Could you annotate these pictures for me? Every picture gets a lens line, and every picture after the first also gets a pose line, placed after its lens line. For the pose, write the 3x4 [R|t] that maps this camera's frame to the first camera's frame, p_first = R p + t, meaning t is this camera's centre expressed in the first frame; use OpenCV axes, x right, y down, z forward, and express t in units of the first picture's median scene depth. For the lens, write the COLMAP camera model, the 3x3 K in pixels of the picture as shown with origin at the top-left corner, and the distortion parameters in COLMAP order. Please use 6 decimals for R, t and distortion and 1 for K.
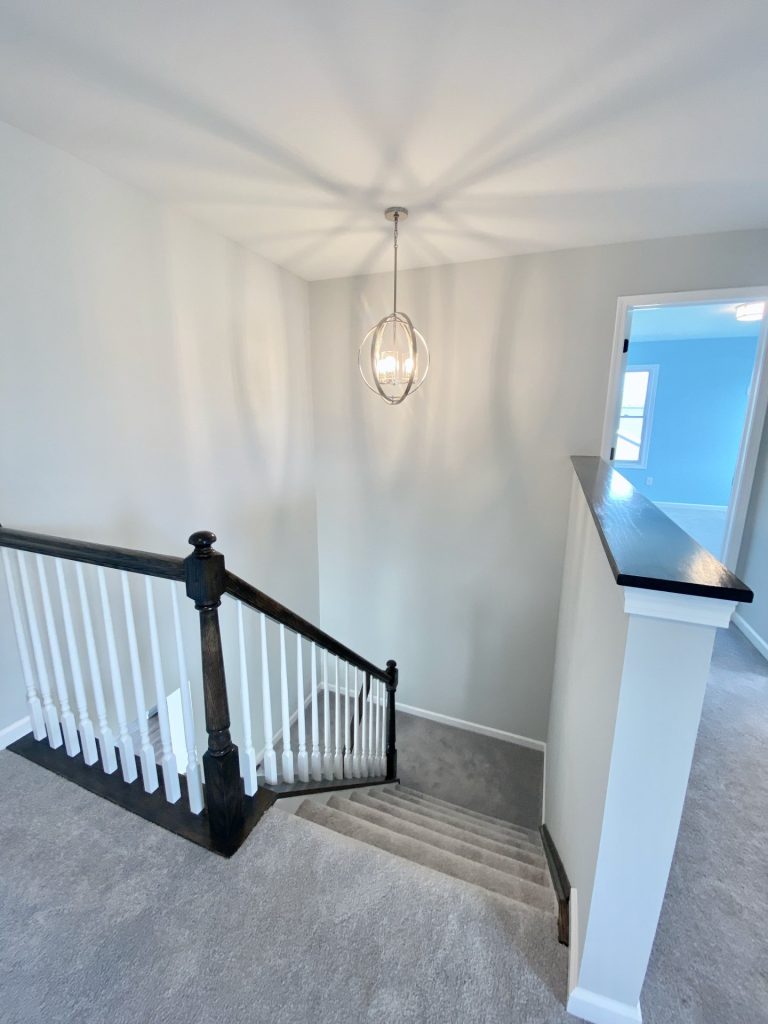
lens RADIAL K [[422.3, 0, 384.5], [0, 422.3, 508.5], [0, 0, 1]] dist [0.002317, -0.013201]
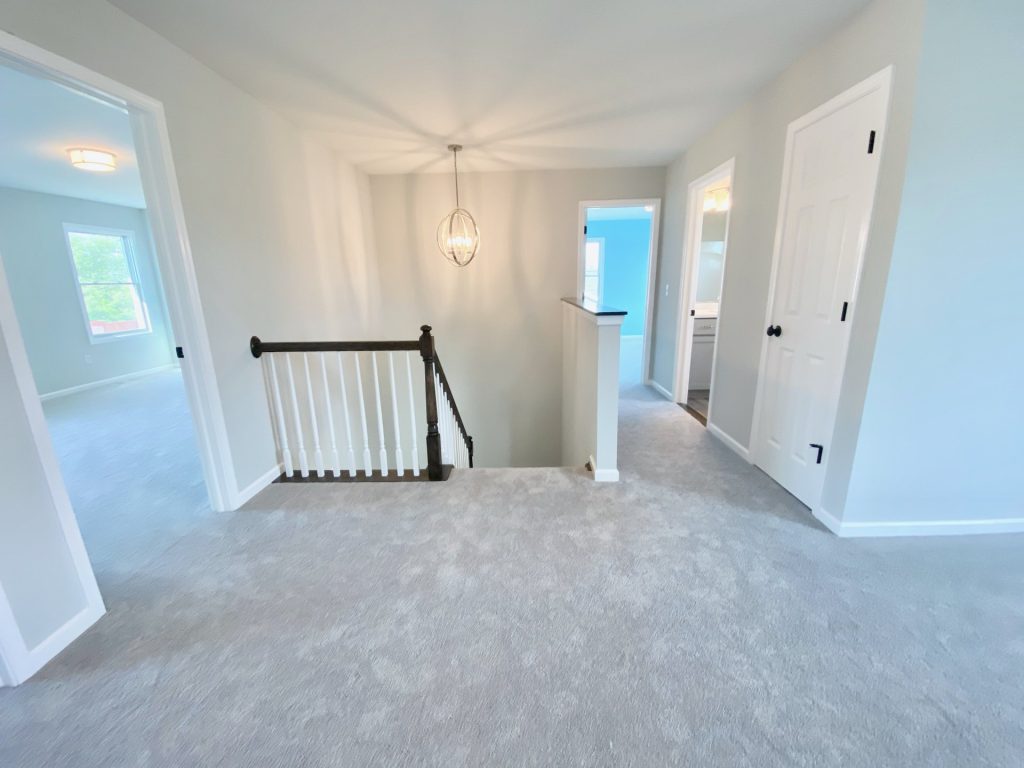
lens RADIAL K [[422.3, 0, 516.2], [0, 422.3, 387.7], [0, 0, 1]] dist [0.002317, -0.013201]
pose [[0.937485, -0.104592, 0.331937, -0.390265], [0.093810, 0.994413, 0.048391, 0.163743], [-0.335144, -0.014227, 0.942060, -0.627015]]
